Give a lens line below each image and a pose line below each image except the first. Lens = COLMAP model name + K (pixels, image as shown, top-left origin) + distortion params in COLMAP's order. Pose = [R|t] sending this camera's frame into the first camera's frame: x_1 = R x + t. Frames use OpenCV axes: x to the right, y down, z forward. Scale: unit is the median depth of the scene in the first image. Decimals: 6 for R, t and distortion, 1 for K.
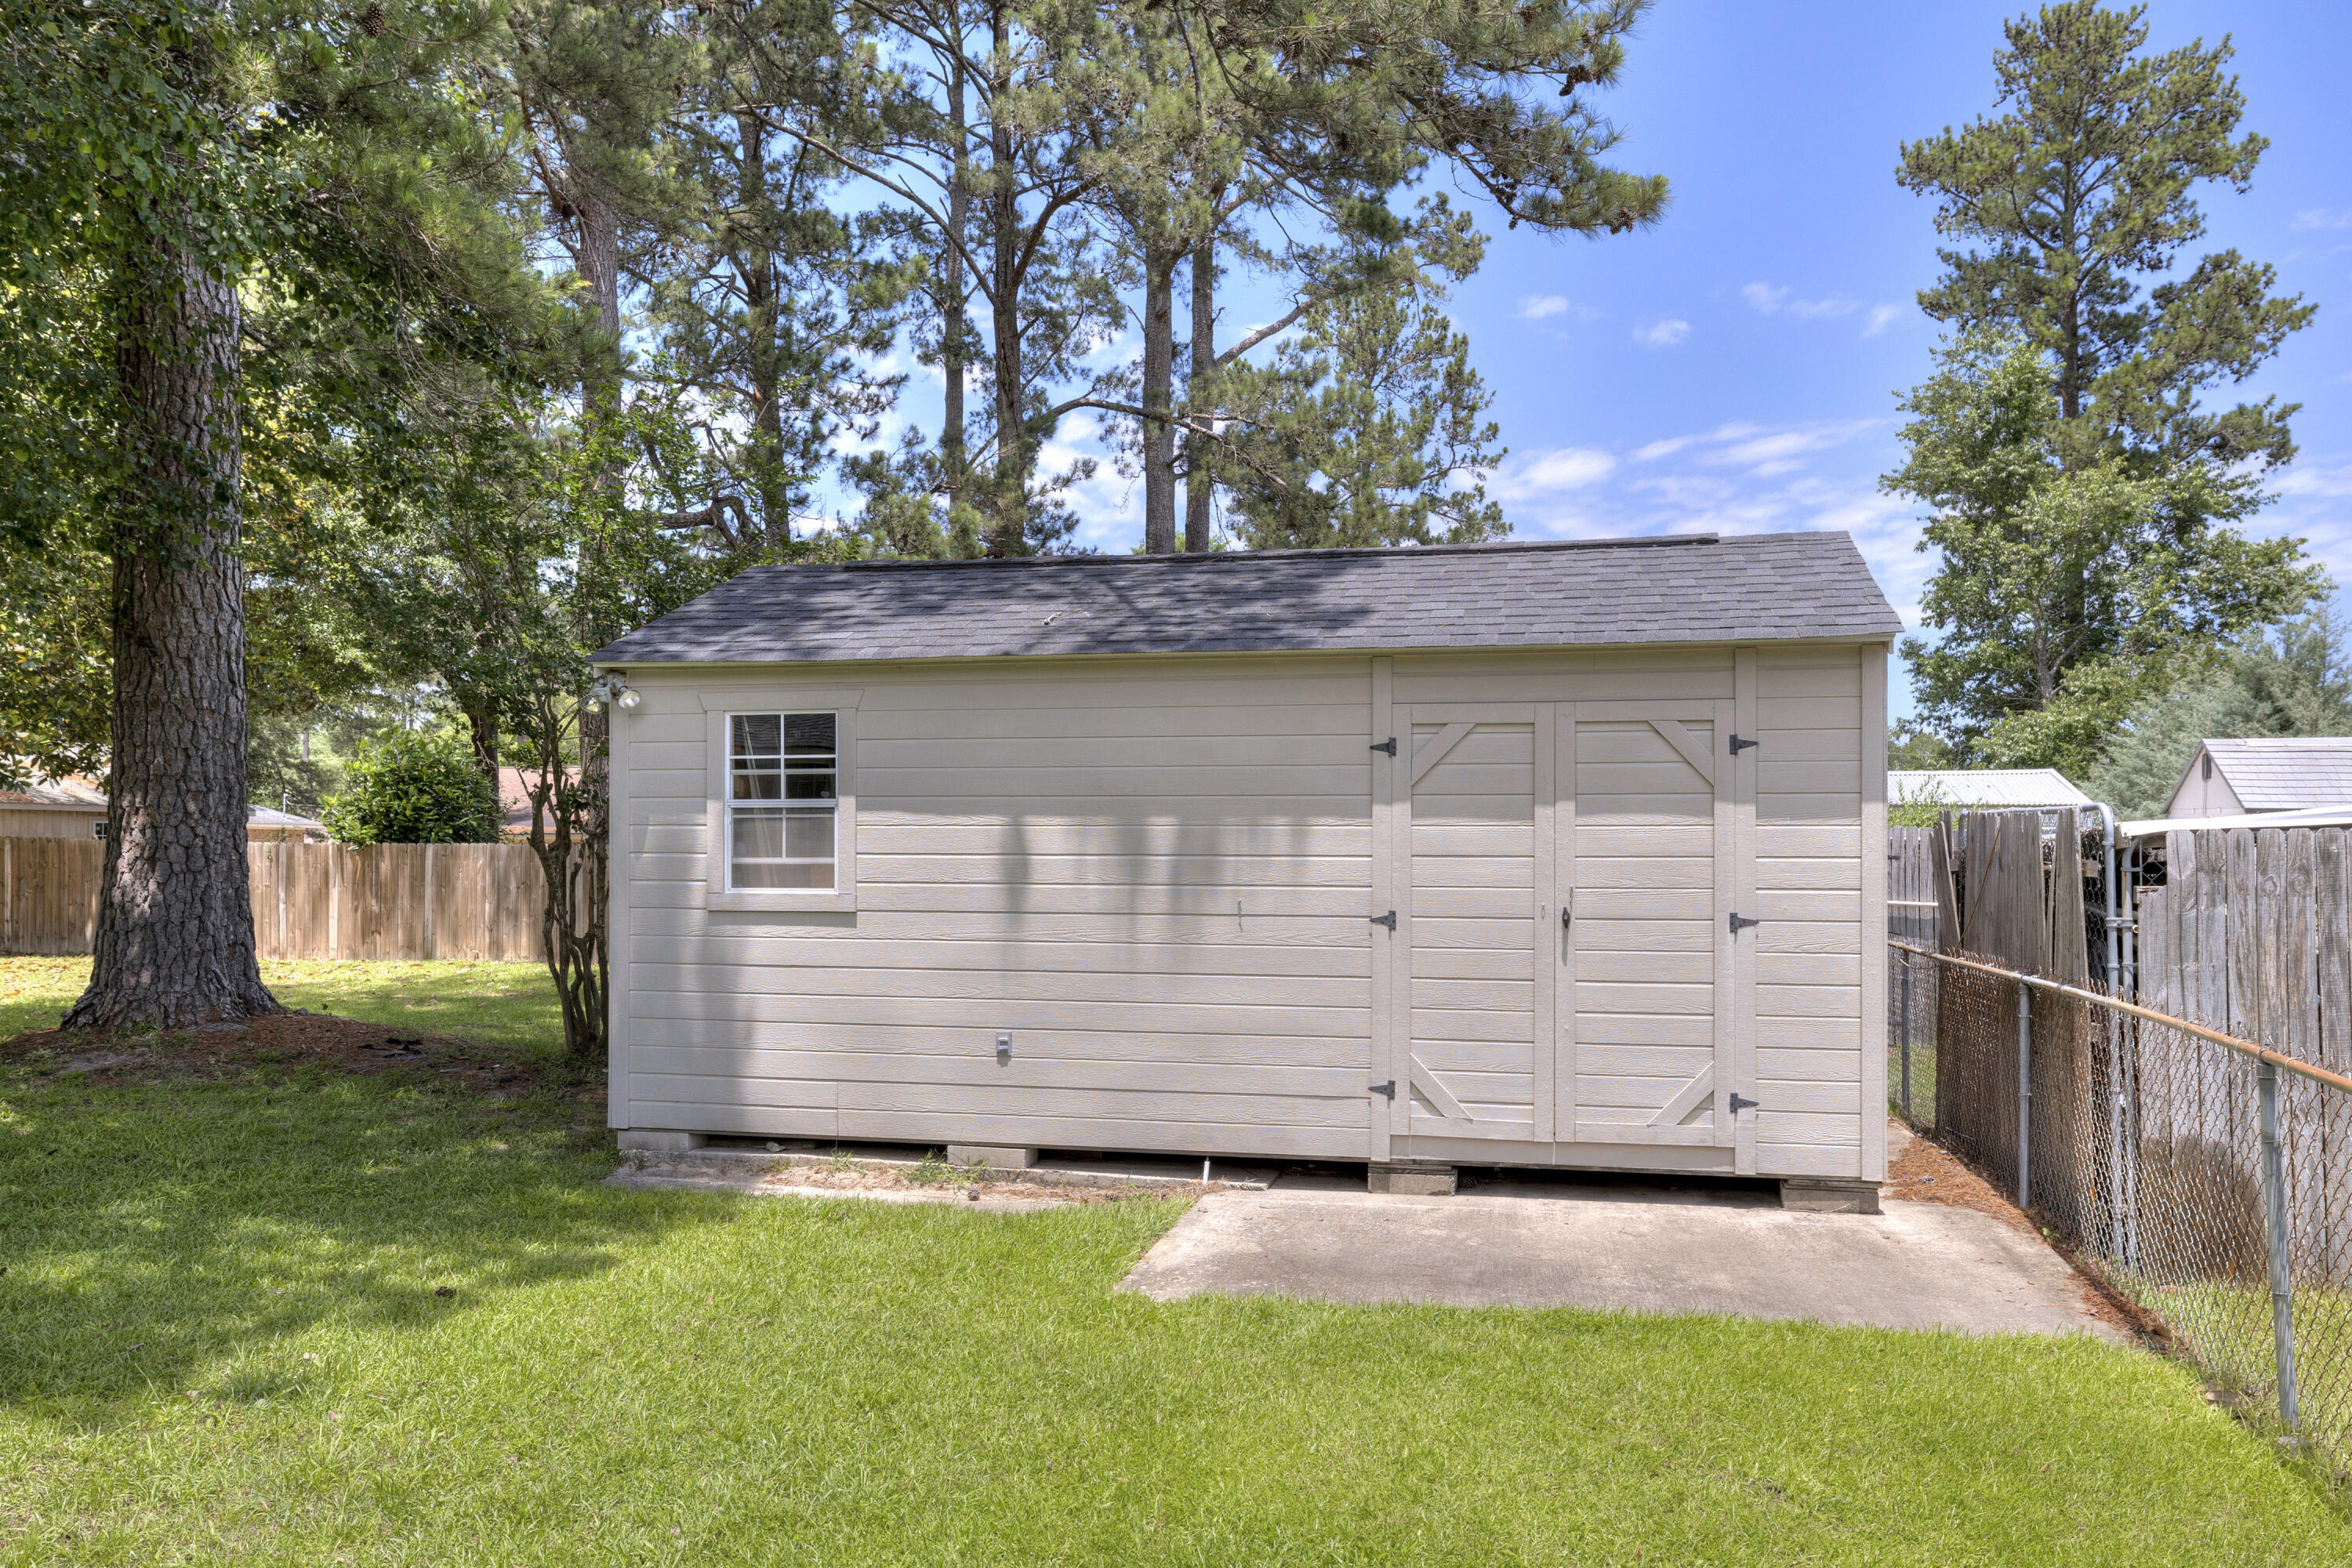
lens RADIAL K [[1704.7, 0, 1177.3], [0, 1704.7, 852.3], [0, 0, 1]] dist [-0.001469, -0.000720]
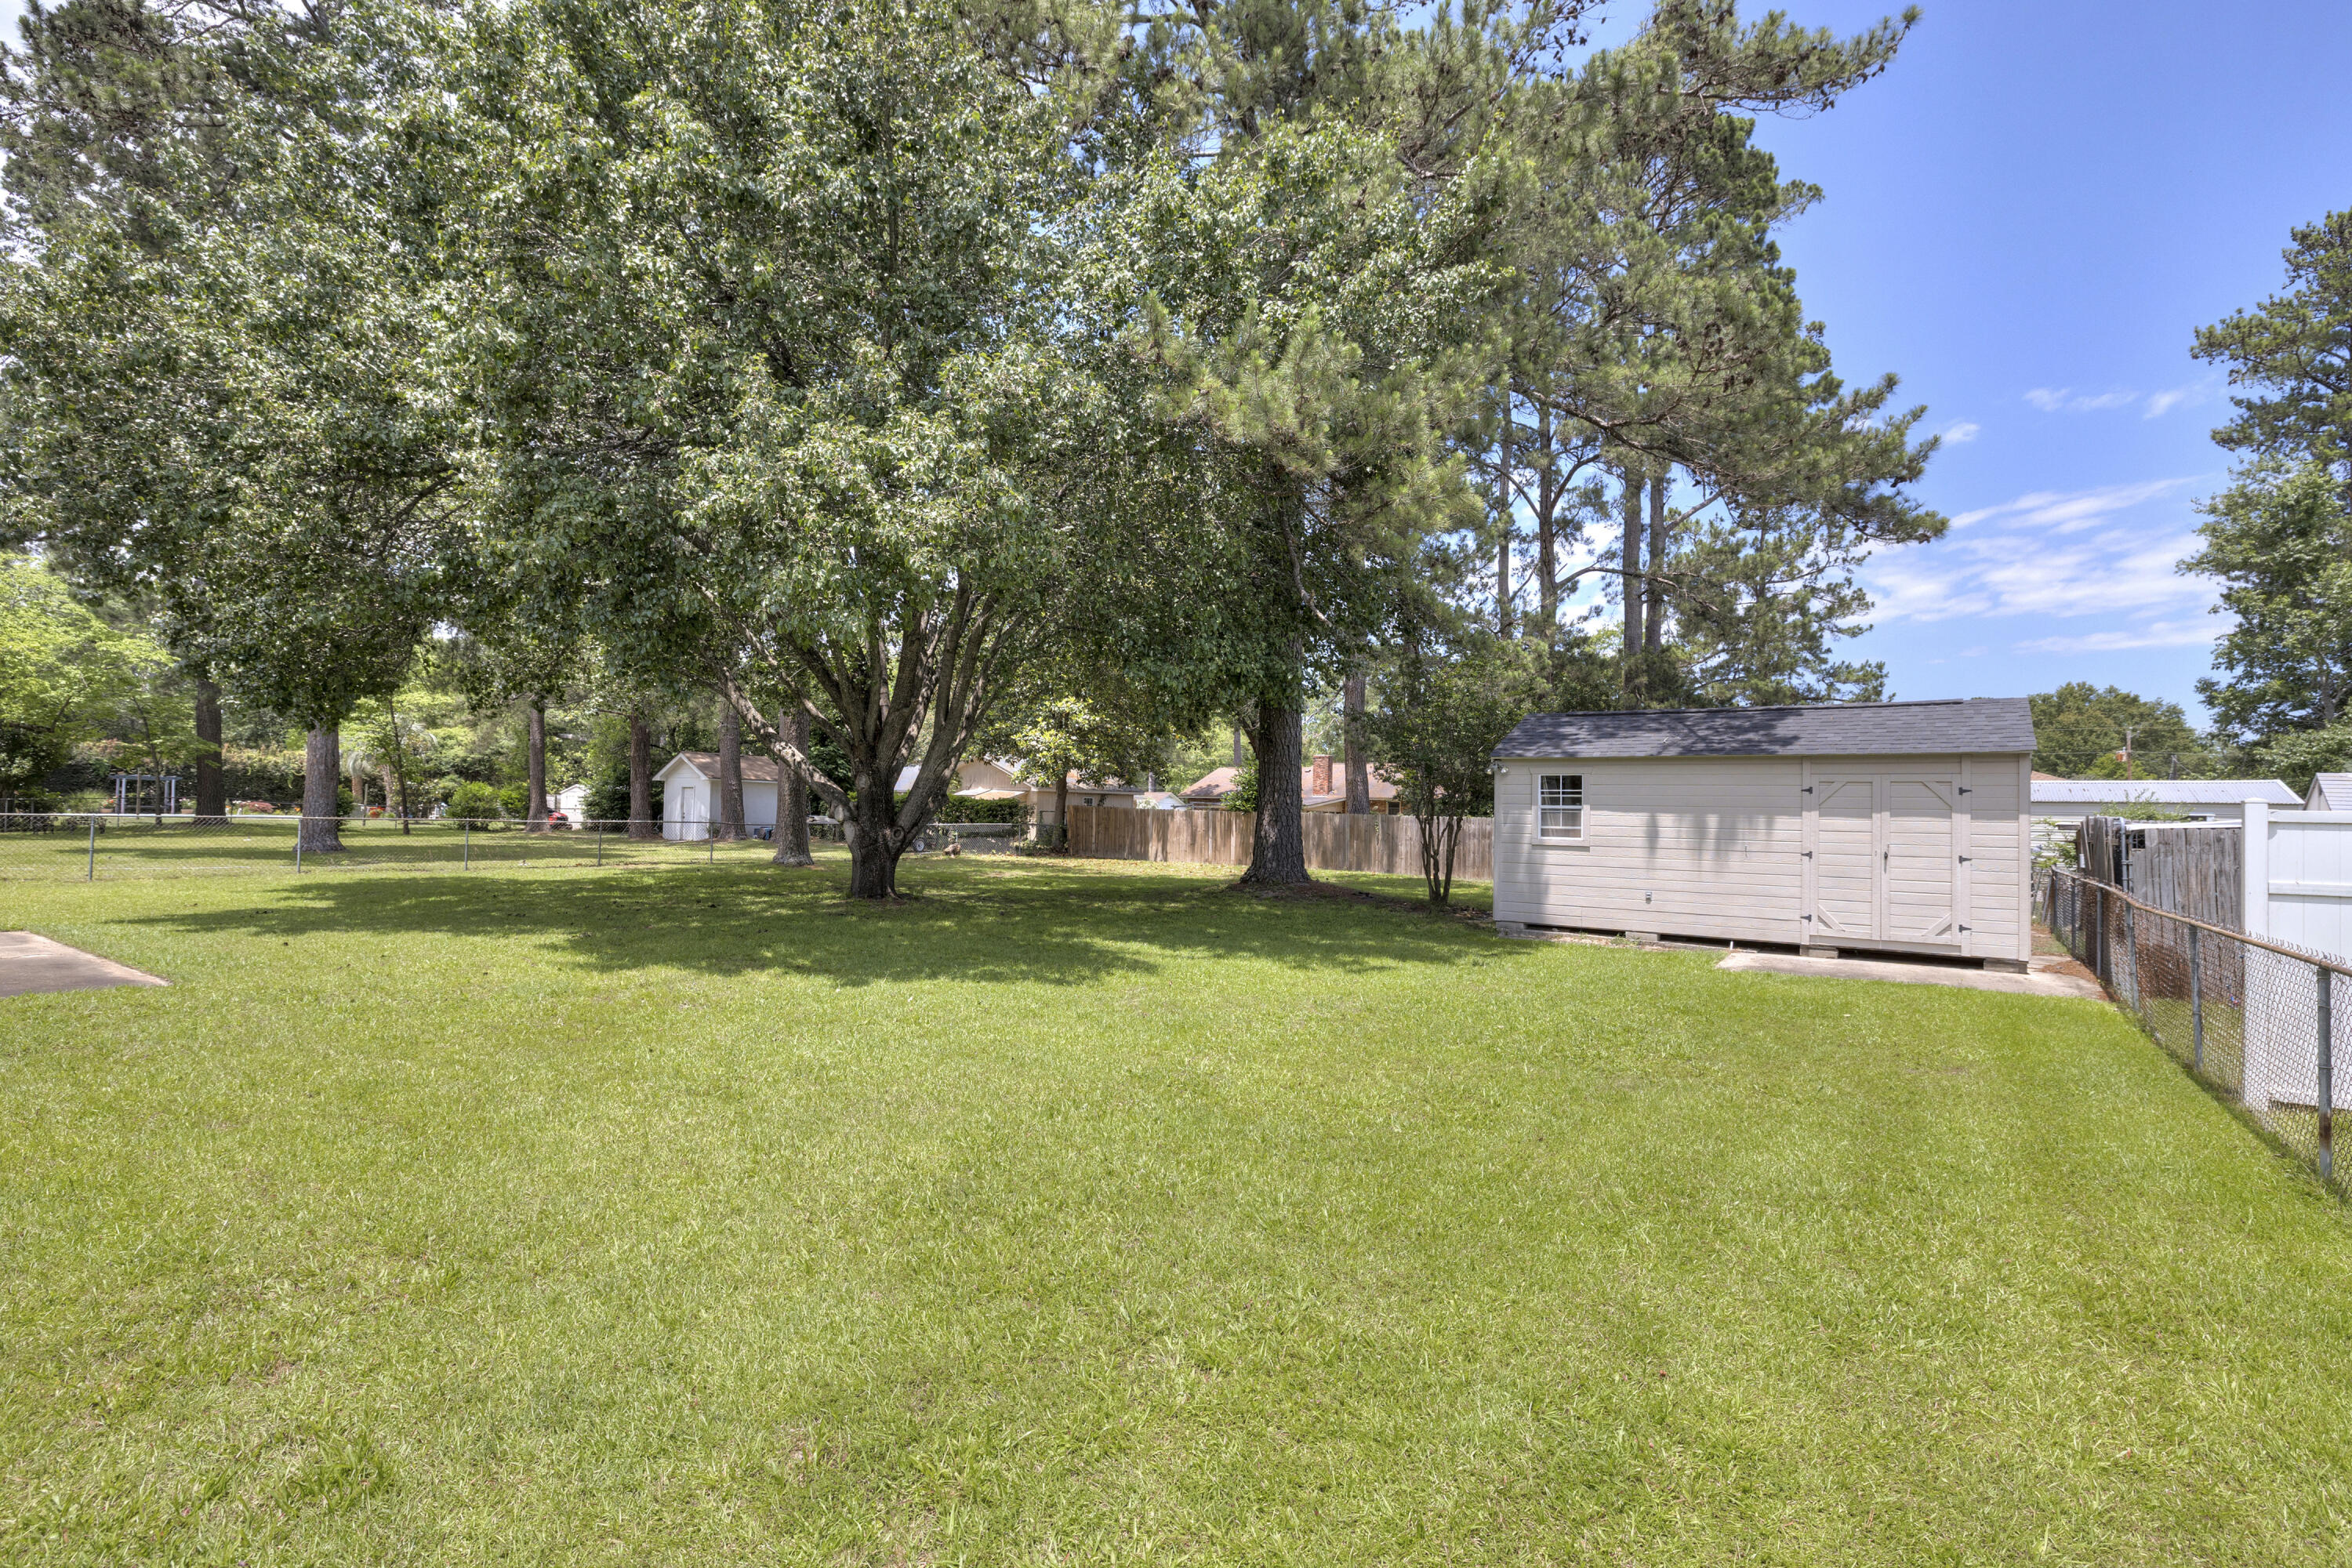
lens RADIAL K [[1079.3, 0, 1176.0], [0, 1079.3, 784.0], [0, 0, 1]] dist [0.000890, 0.000430]
pose [[0.927970, 0.004923, -0.372623, -0.108448], [-0.015736, 0.999539, -0.025983, -0.007615], [0.372323, 0.029975, 0.927619, -0.616218]]
